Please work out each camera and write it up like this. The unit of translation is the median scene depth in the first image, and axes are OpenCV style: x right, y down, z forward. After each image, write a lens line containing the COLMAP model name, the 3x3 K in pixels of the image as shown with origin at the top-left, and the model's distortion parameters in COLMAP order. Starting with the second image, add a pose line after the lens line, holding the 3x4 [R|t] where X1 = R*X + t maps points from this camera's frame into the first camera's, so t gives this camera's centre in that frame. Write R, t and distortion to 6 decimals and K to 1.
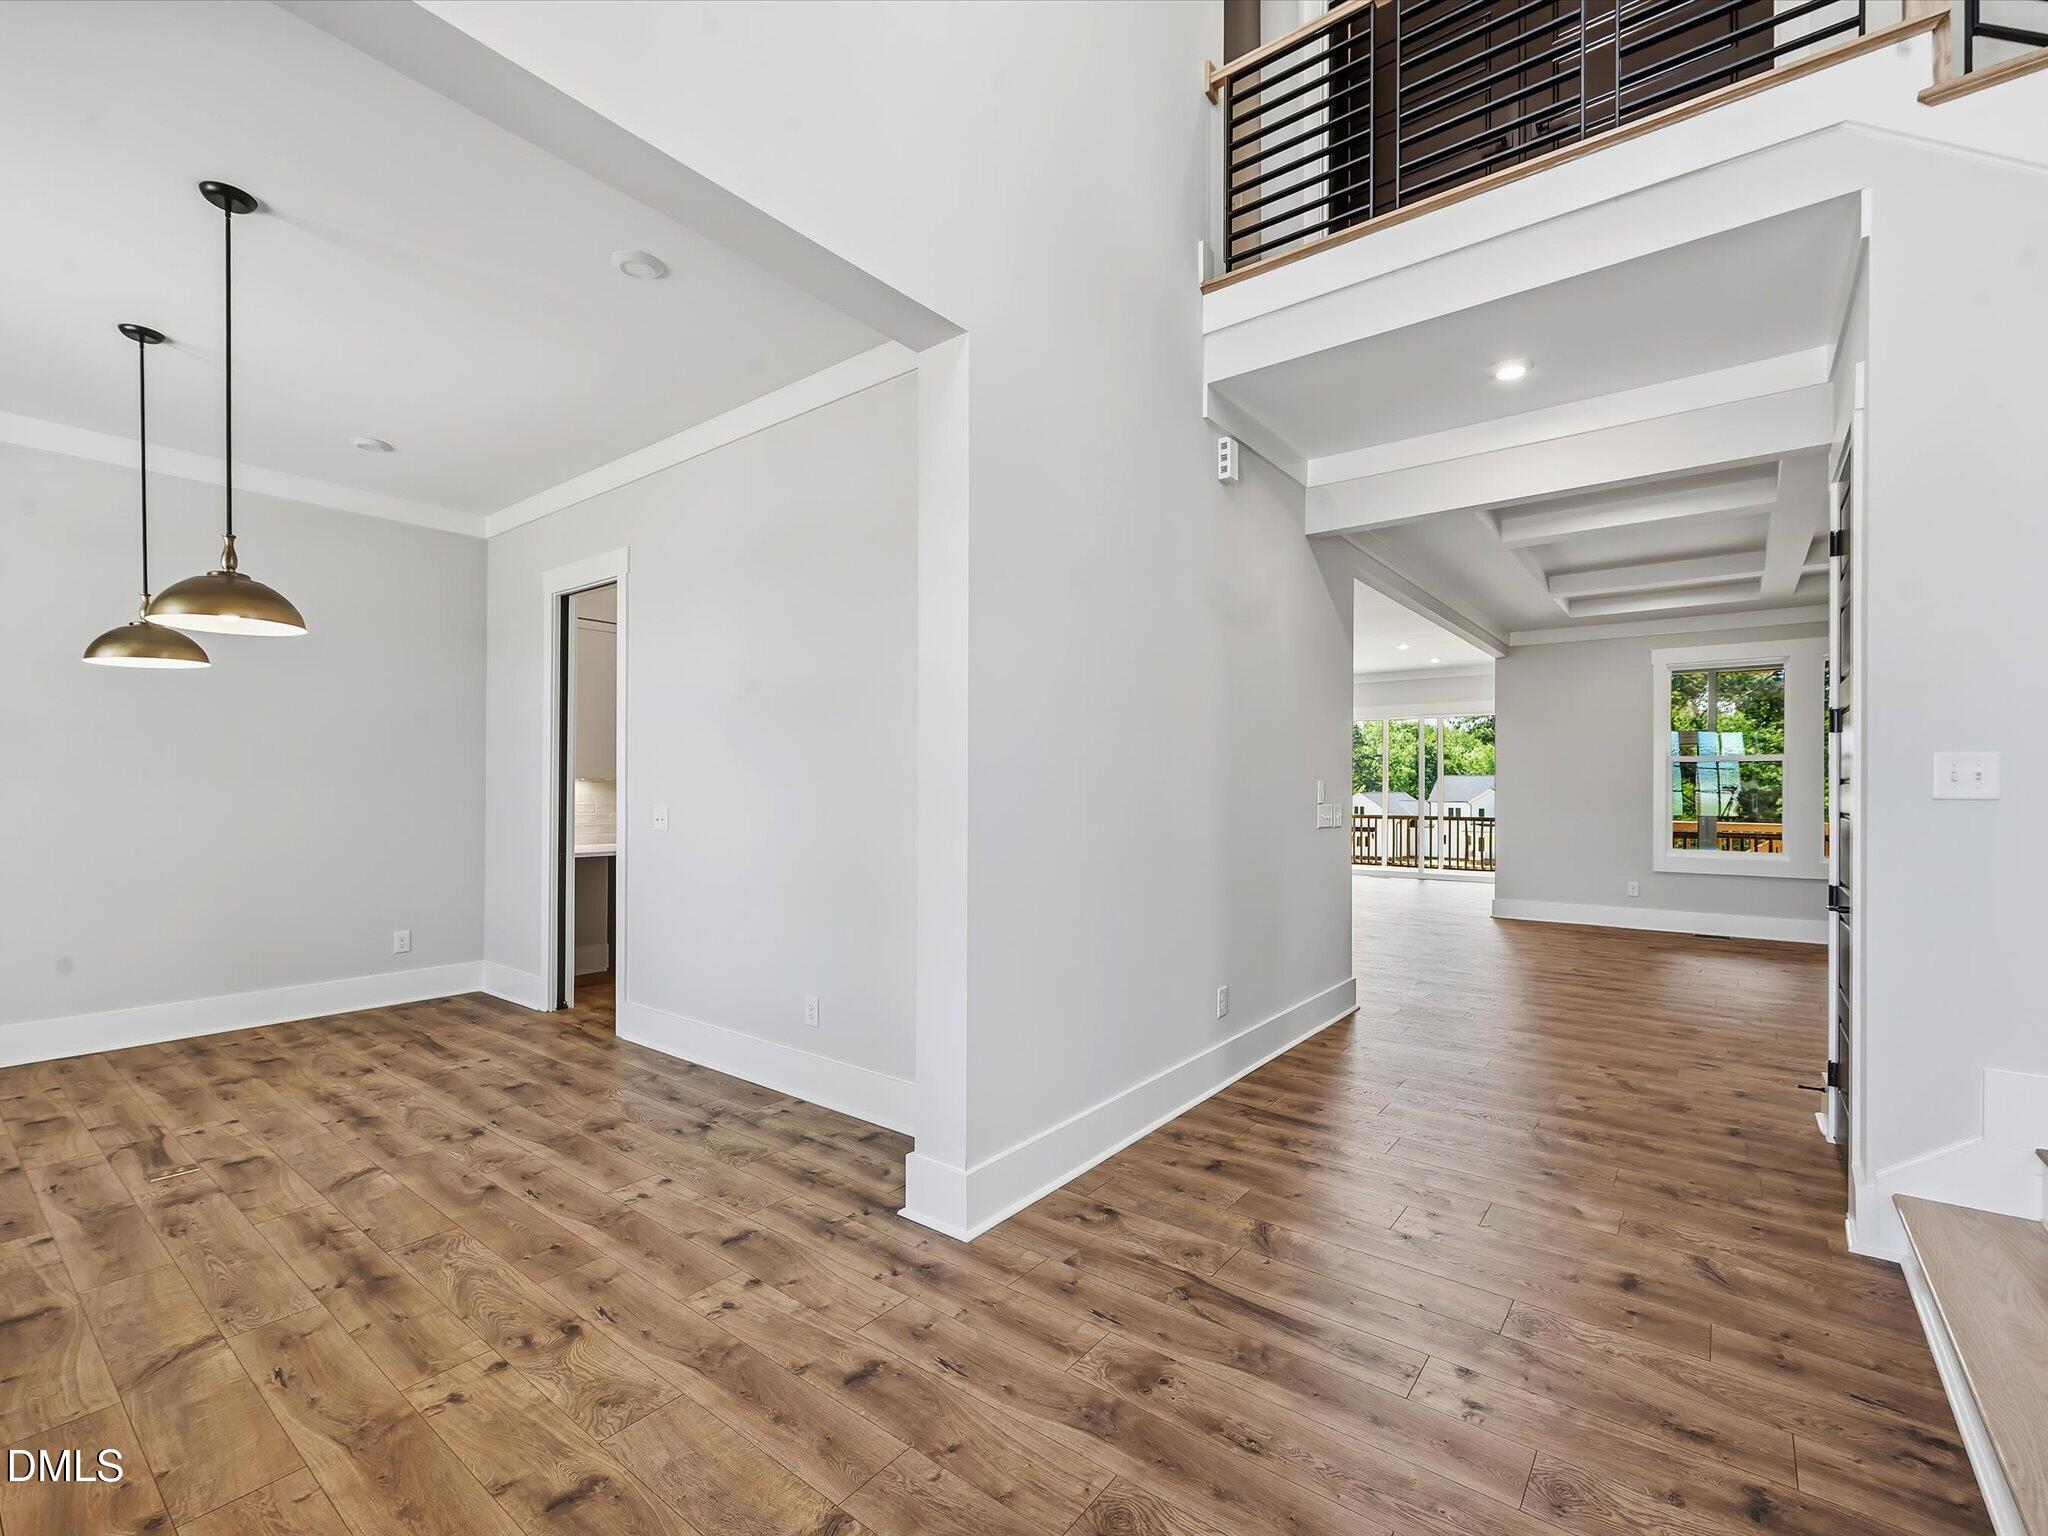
lens RADIAL K [[913.6, 0, 1023.3], [0, 913.6, 776.7], [0, 0, 1]] dist [0.002732, -0.001424]
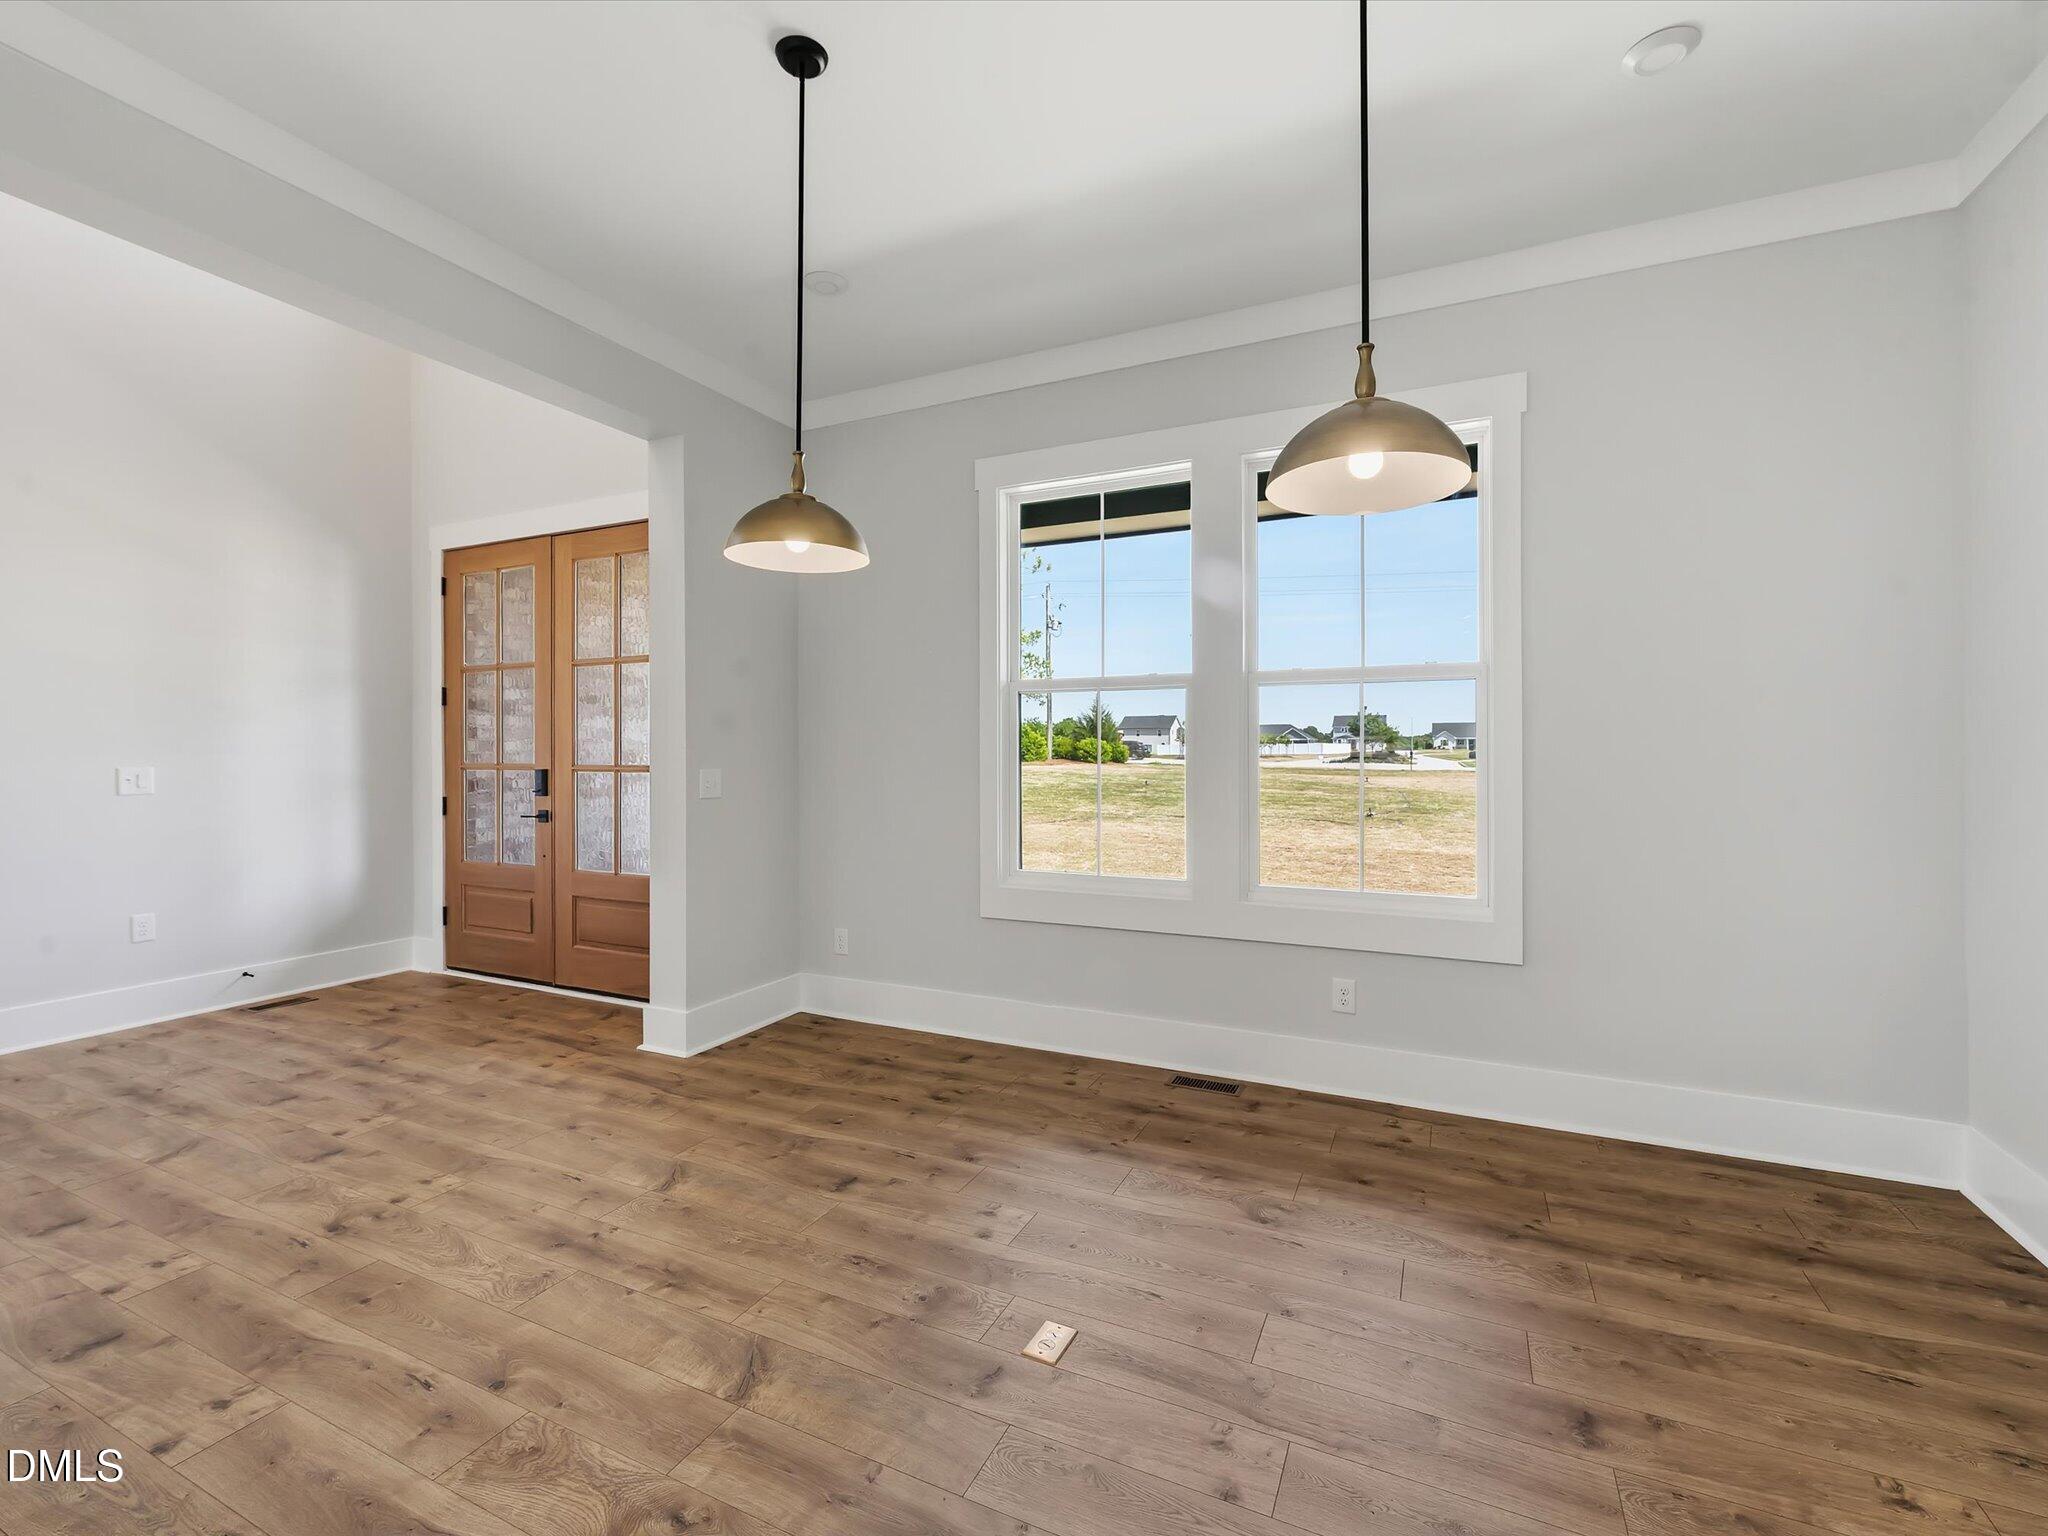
lens RADIAL K [[913.6, 0, 1025.9], [0, 913.6, 760.8], [0, 0, 1]] dist [0.002732, -0.001424]
pose [[-0.976066, -0.002434, -0.217463, -0.936636], [-0.001383, 0.999987, -0.004984, 0.027176], [0.217472, -0.004564, -0.976056, 1.987688]]
